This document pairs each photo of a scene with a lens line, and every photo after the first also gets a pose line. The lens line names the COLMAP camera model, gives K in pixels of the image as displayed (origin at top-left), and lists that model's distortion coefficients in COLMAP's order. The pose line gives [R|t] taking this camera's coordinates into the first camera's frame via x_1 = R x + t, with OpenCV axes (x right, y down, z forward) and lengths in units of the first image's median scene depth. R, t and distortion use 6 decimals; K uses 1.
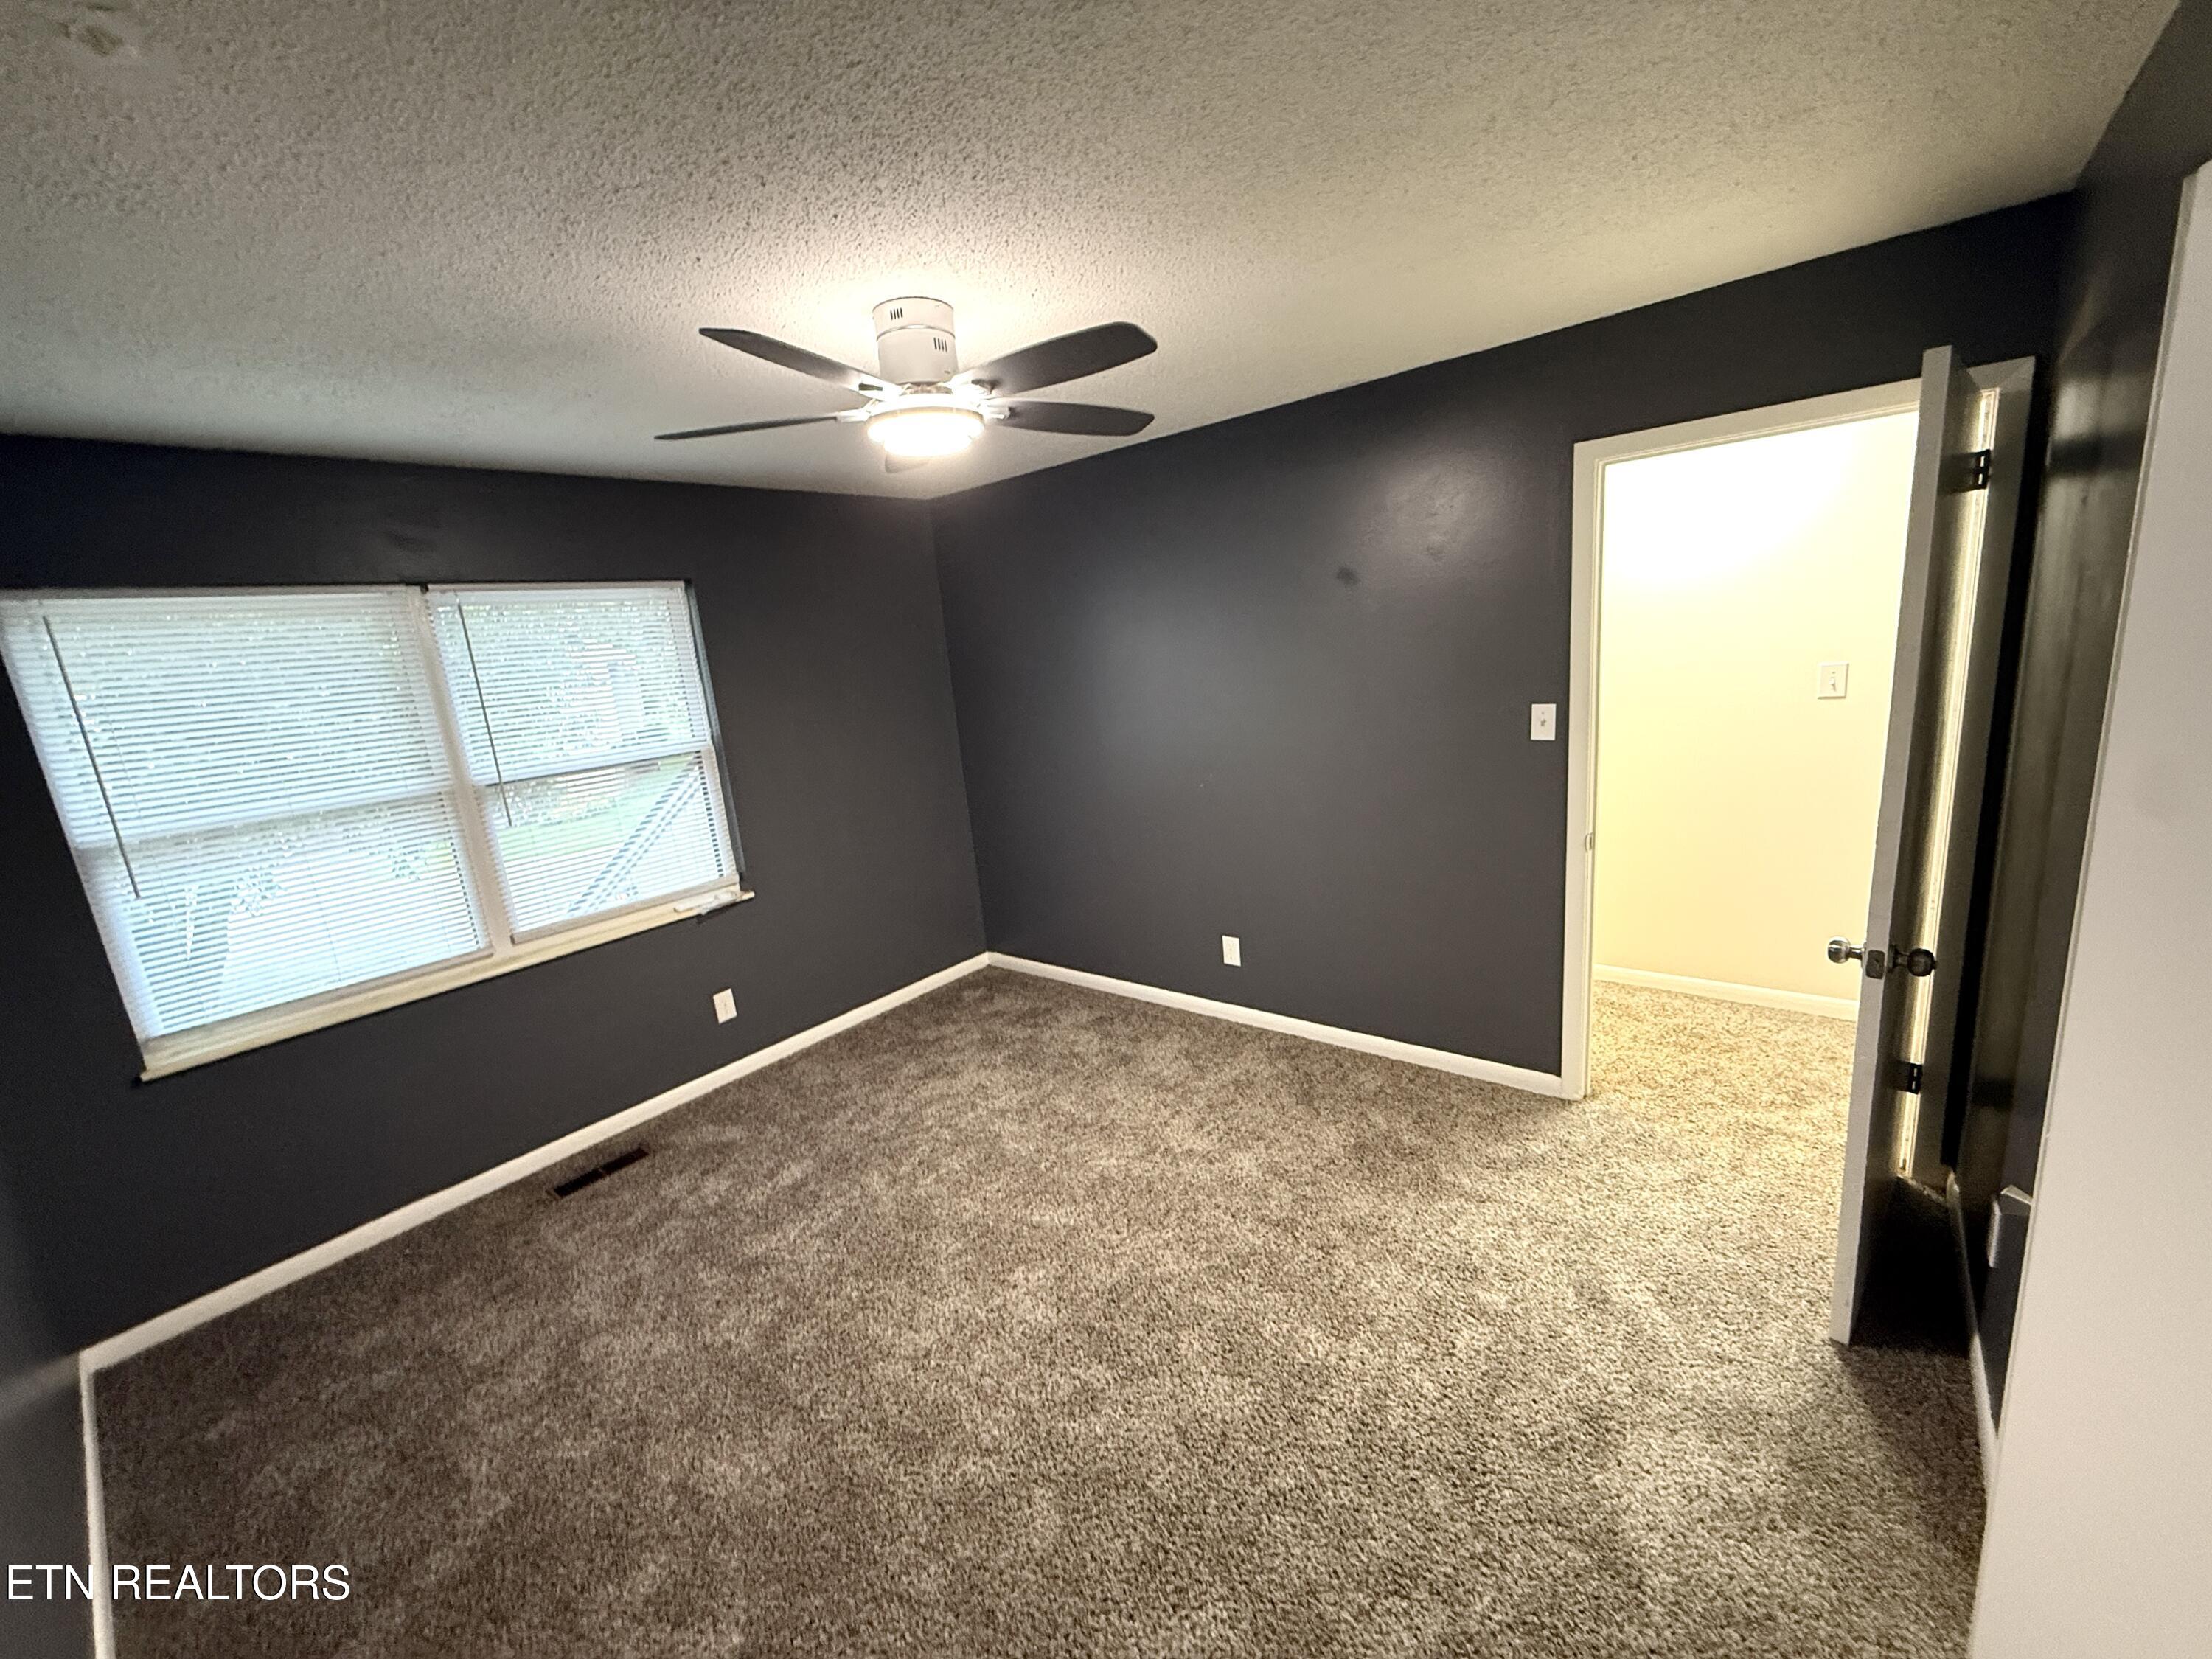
lens RADIAL K [[869.5, 0, 1106.0], [0, 869.5, 829.5], [0, 0, 1]] dist [-0.001246, -0.000072]
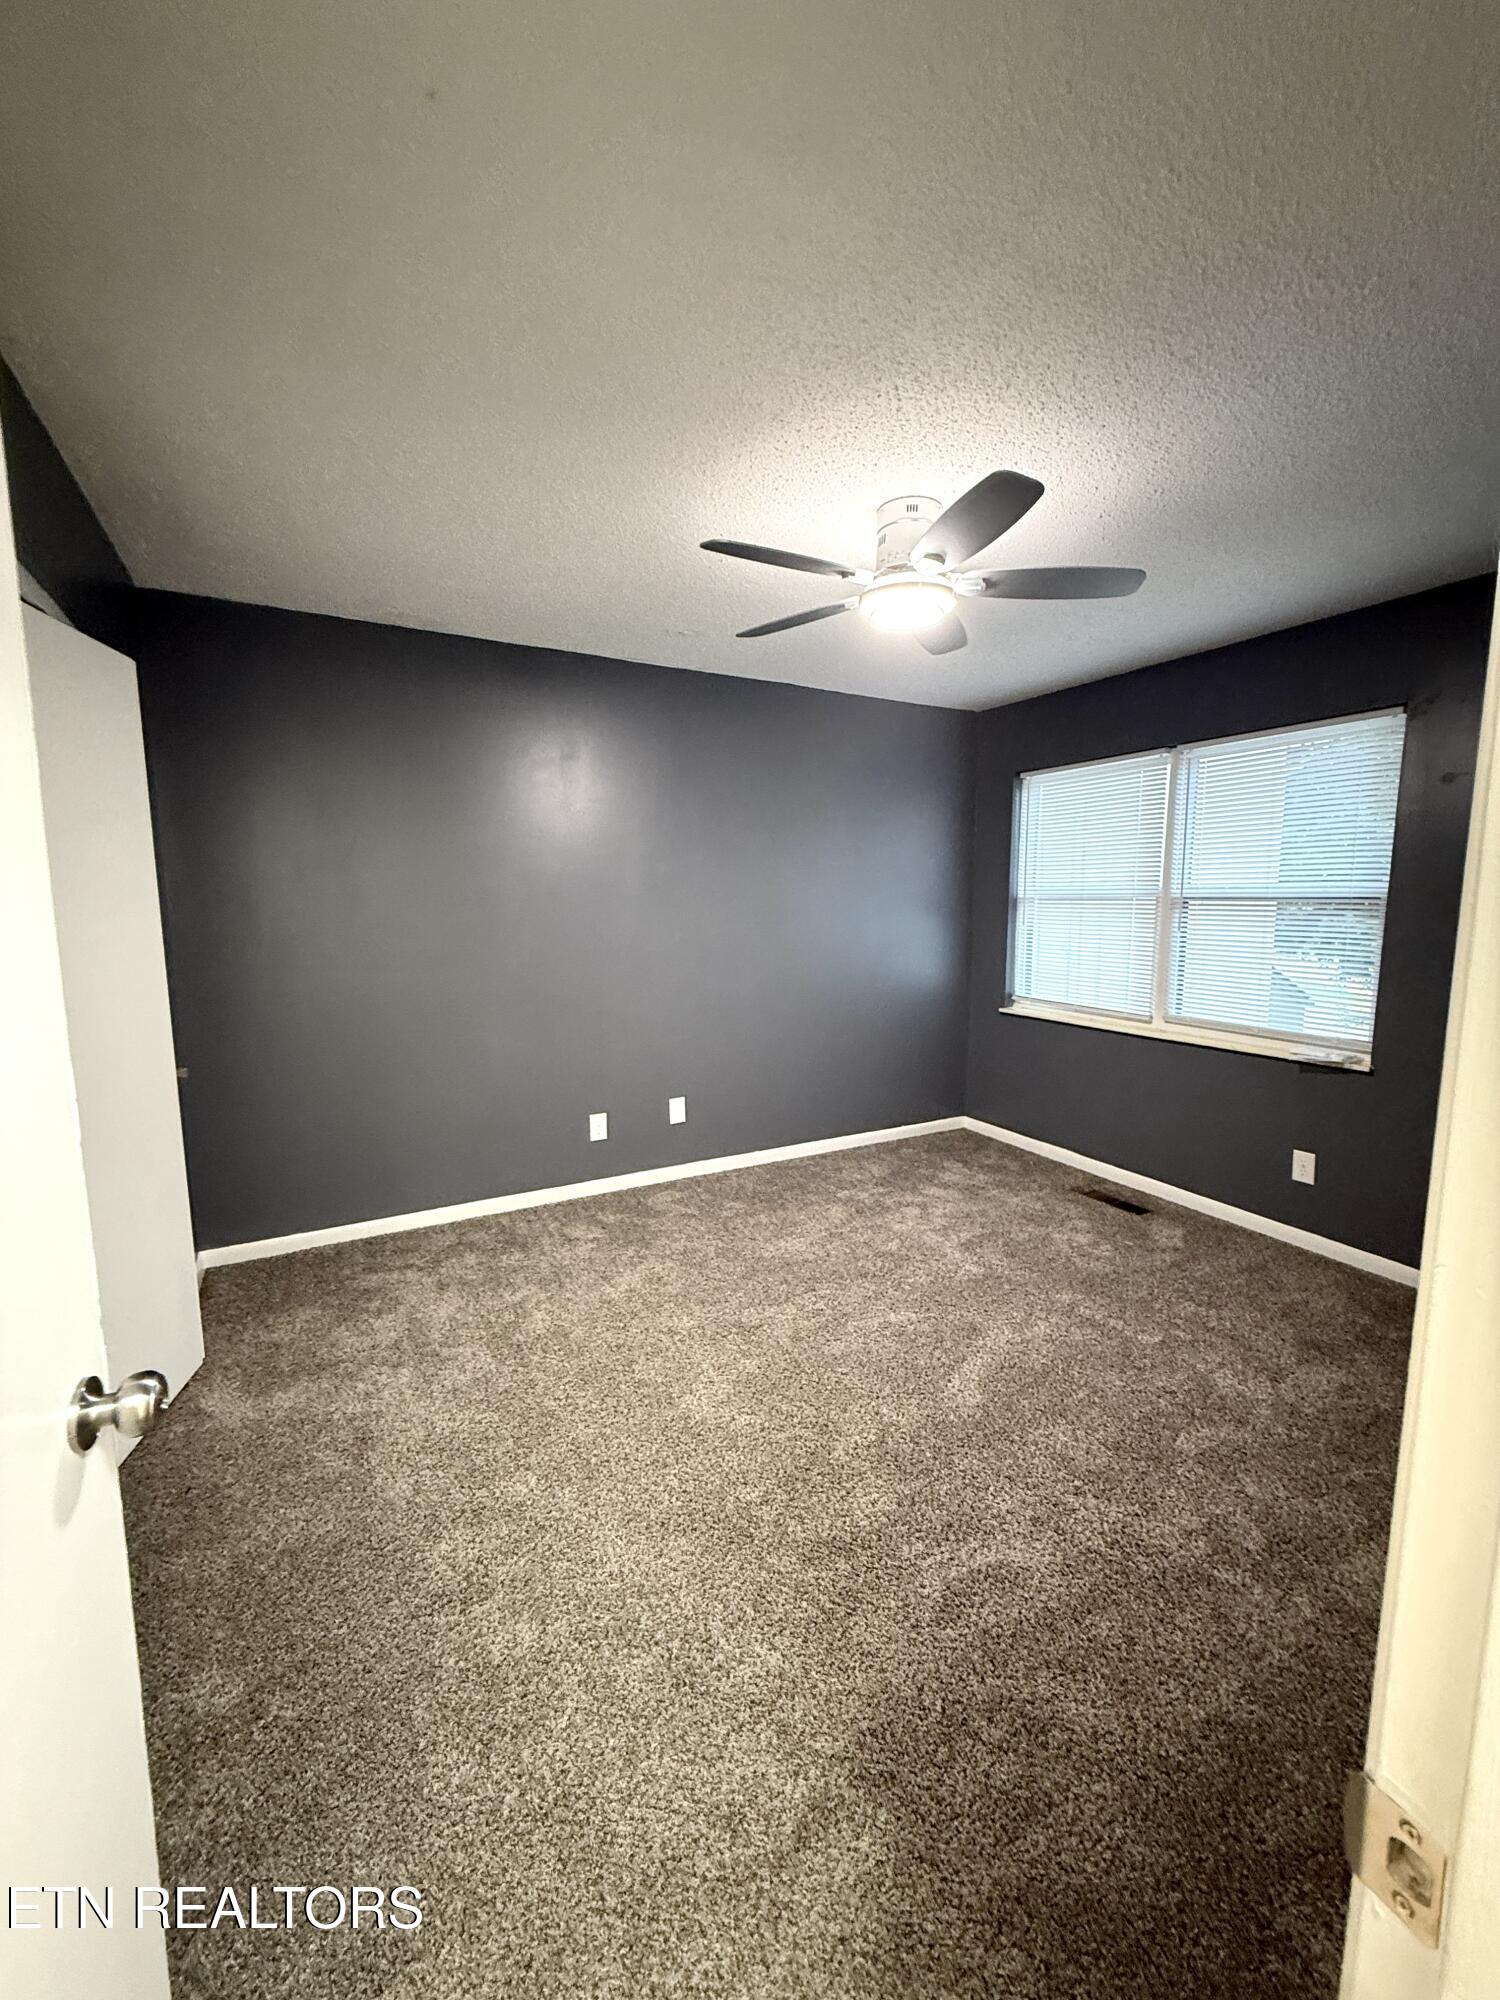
lens RADIAL K [[805.2, 0, 750.0], [0, 805.2, 1000.0], [0, 0, 1]] dist [0.001613, 0.000087]
pose [[-0.384360, 0.211141, -0.898714, 0.660169], [-0.154028, 0.945183, 0.287932, -0.155523], [0.910243, 0.249097, -0.330769, 0.851891]]
